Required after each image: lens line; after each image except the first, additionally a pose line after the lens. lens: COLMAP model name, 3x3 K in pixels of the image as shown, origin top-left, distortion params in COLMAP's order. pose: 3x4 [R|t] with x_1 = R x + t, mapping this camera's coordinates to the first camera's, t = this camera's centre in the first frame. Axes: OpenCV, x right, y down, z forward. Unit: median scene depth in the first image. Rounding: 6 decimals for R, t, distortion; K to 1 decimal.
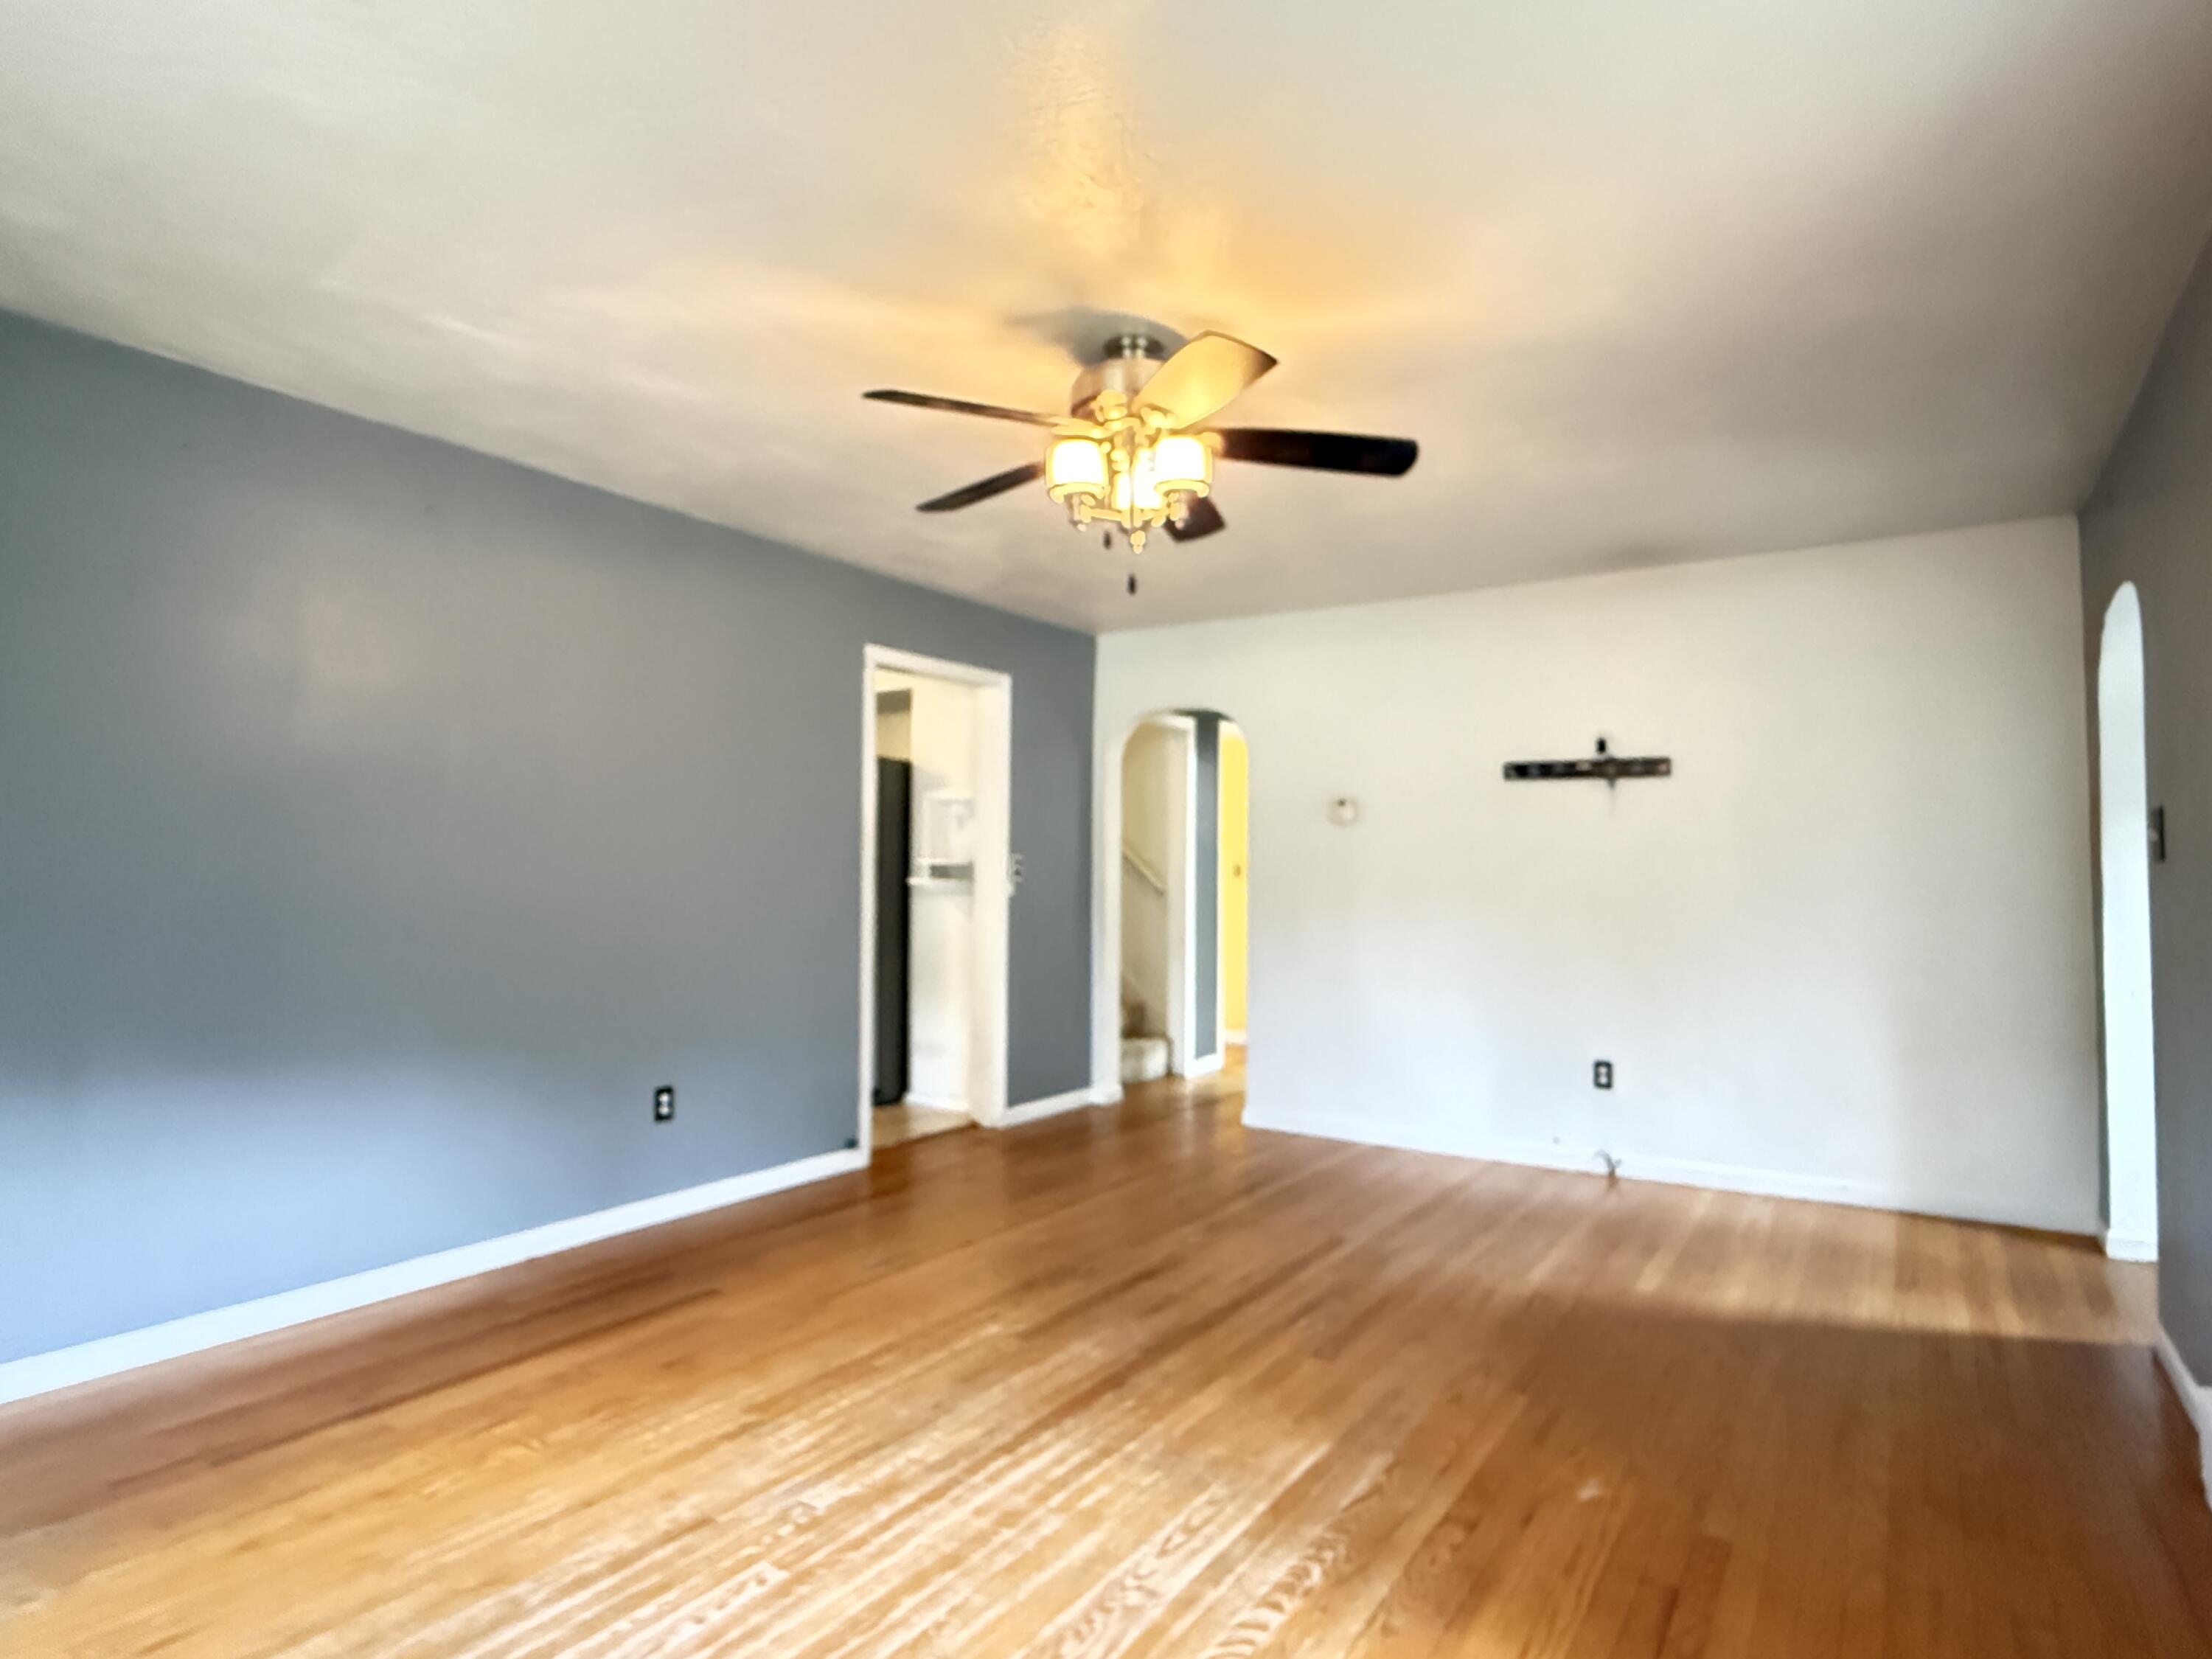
lens RADIAL K [[1226.8, 0, 1112.6], [0, 1226.8, 809.2], [0, 0, 1]] dist [-0.000028, -0.000378]
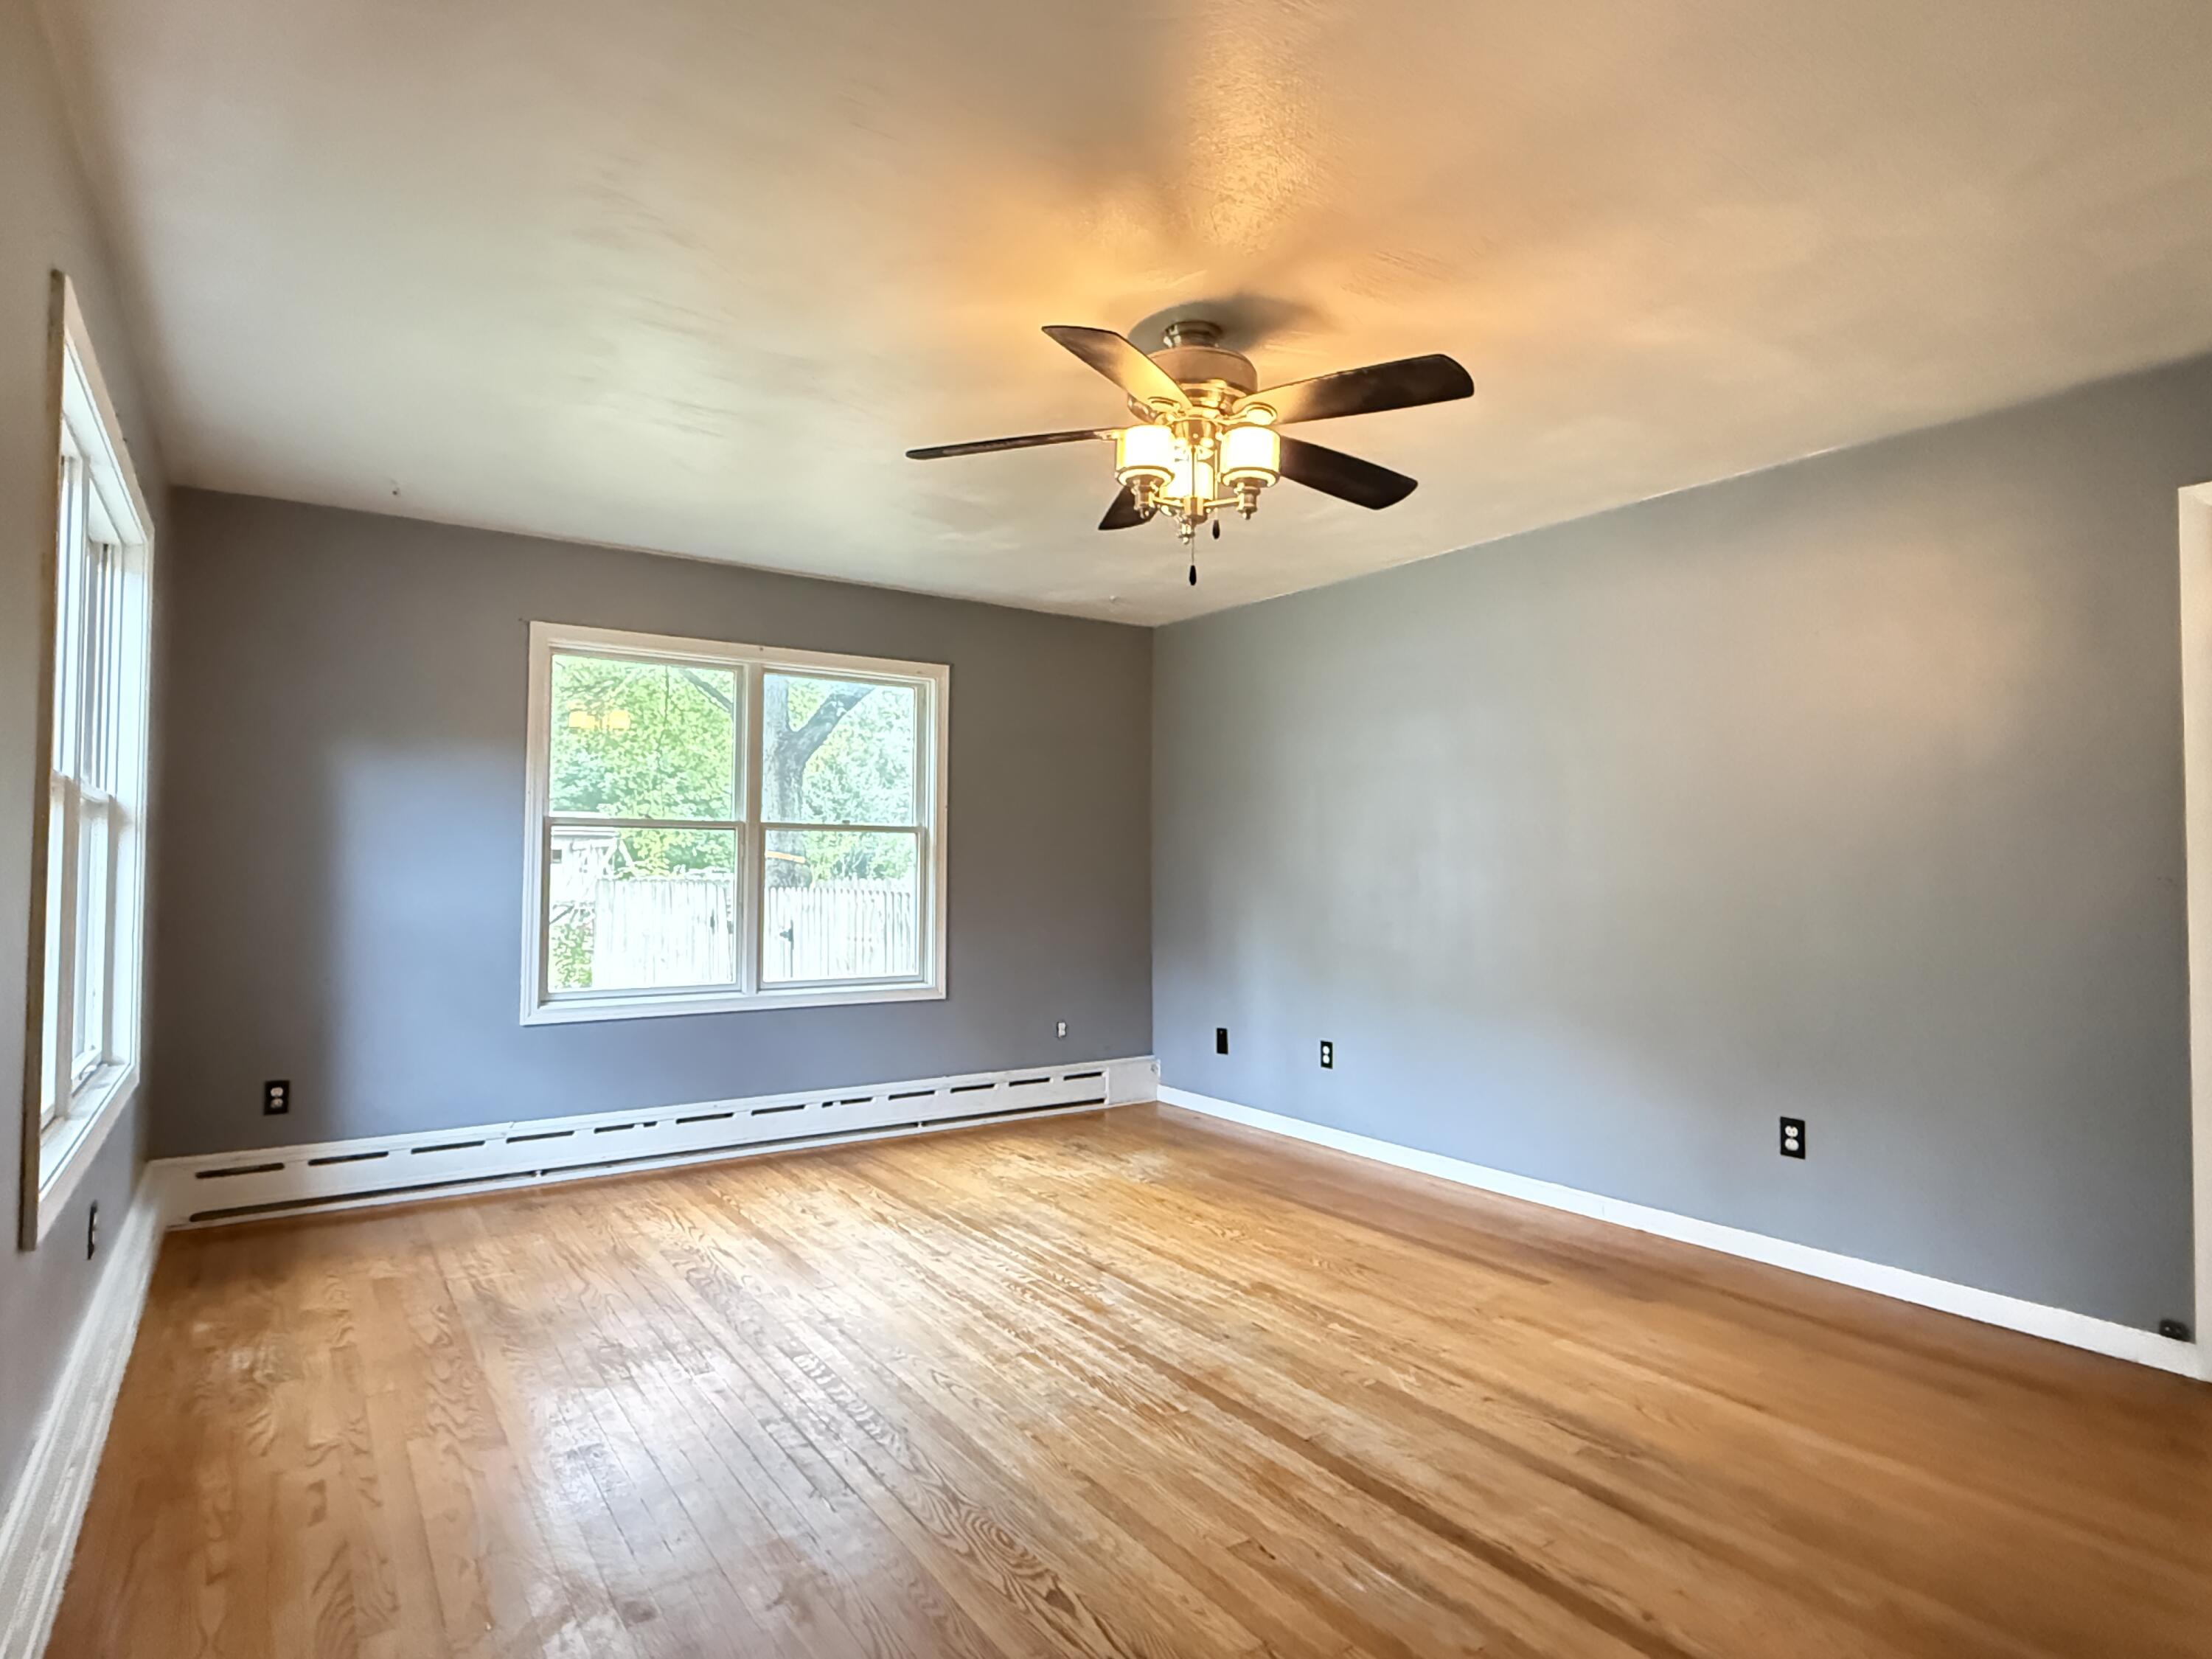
lens RADIAL K [[1226.8, 0, 1120.9], [0, 1226.8, 842.0], [0, 0, 1]] dist [-0.000028, -0.000378]
pose [[-0.377054, -0.021113, -0.925951, 1.133962], [0.045692, 0.998099, -0.041365, 0.072654], [0.925064, -0.057906, -0.375372, 1.585049]]
